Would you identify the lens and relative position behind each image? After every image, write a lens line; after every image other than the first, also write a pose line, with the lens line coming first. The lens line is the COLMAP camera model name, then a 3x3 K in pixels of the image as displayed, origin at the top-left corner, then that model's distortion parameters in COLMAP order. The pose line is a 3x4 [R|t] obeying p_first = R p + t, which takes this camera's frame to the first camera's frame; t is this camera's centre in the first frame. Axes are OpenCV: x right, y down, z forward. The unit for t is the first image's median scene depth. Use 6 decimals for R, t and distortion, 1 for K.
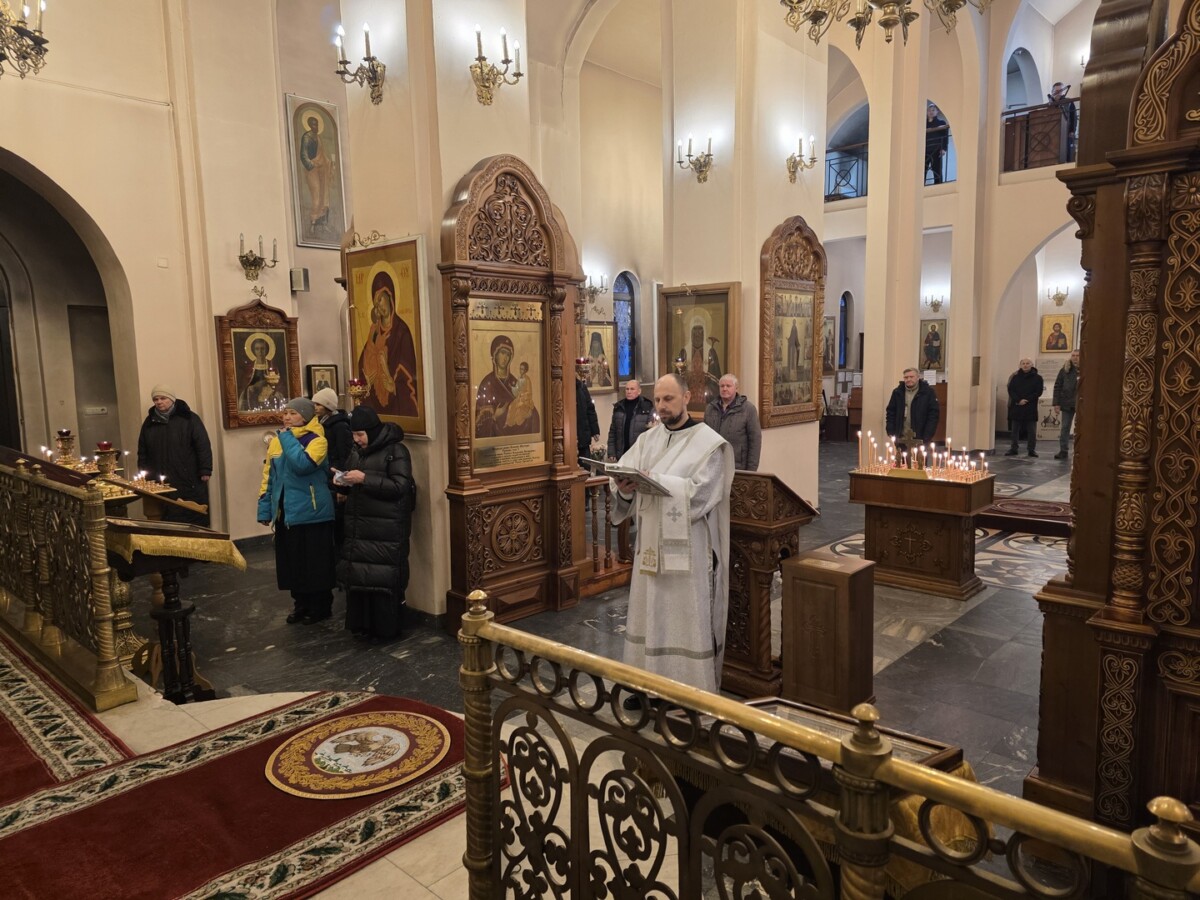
lens RADIAL K [[818.9, 0, 602.7], [0, 818.9, 460.7], [0, 0, 1]] dist [-0.001599, -0.003461]
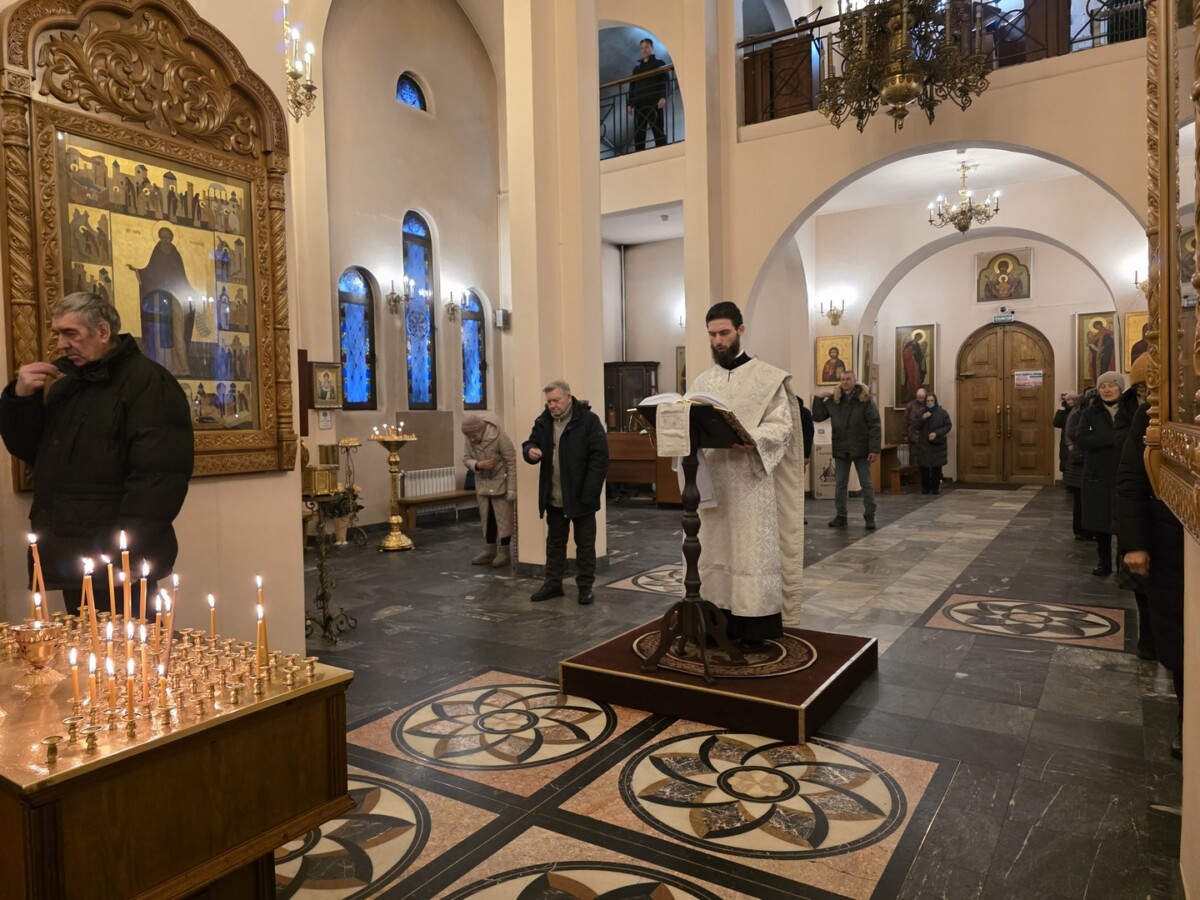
lens RADIAL K [[821.8, 0, 568.1], [0, 821.8, 452.2], [0, 0, 1]] dist [0.005091, 0.000505]
pose [[0.987713, -0.007398, 0.156103, 0.228920], [0.020664, 0.996291, -0.083533, -0.011806], [-0.154906, 0.085733, 0.984202, 0.348108]]
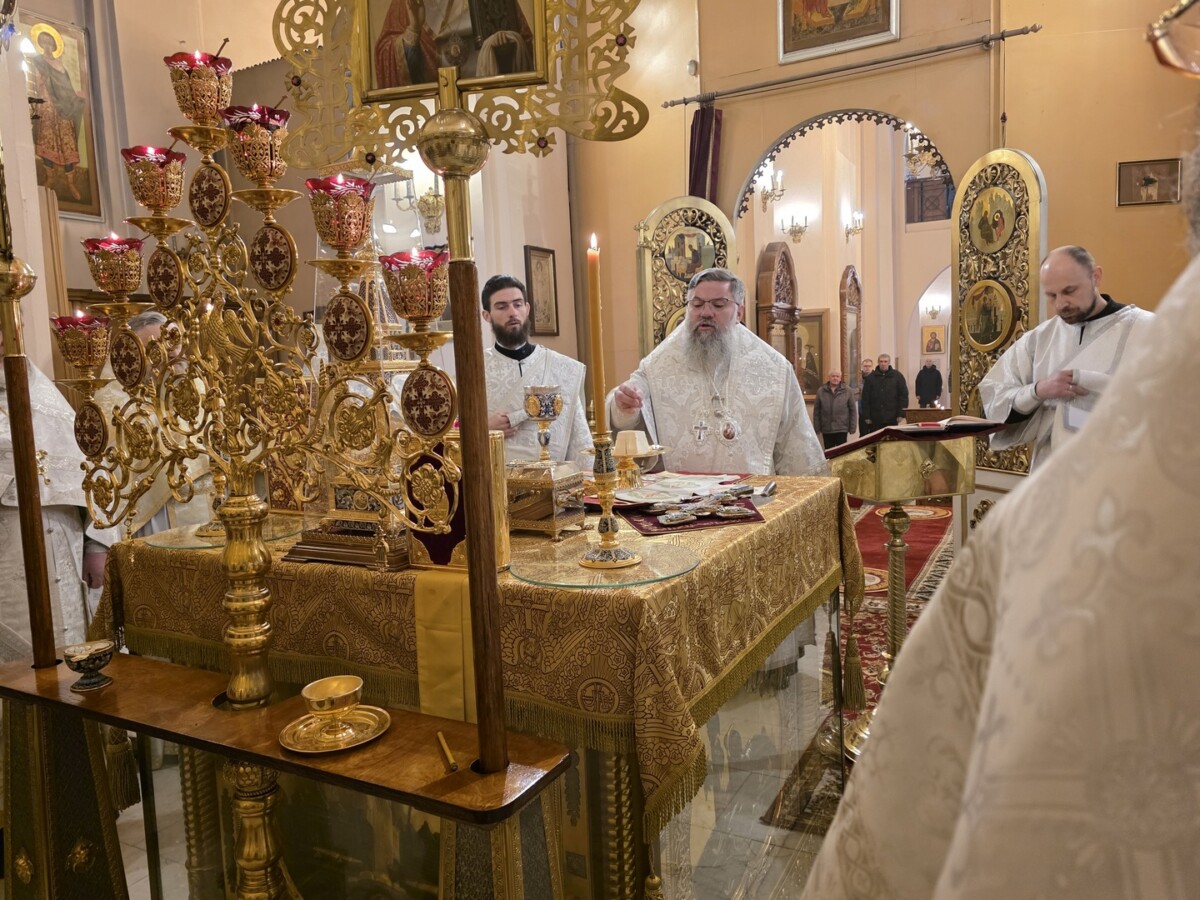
lens RADIAL K [[870.3, 0, 600.0], [0, 870.3, 450.0], [0, 0, 1]] dist [-0.067332, -0.000111]
pose [[0.970230, -0.053801, 0.236133, -0.375339], [0.063332, 0.997448, -0.032958, 0.040985], [-0.233757, 0.046932, 0.971162, -0.262112]]
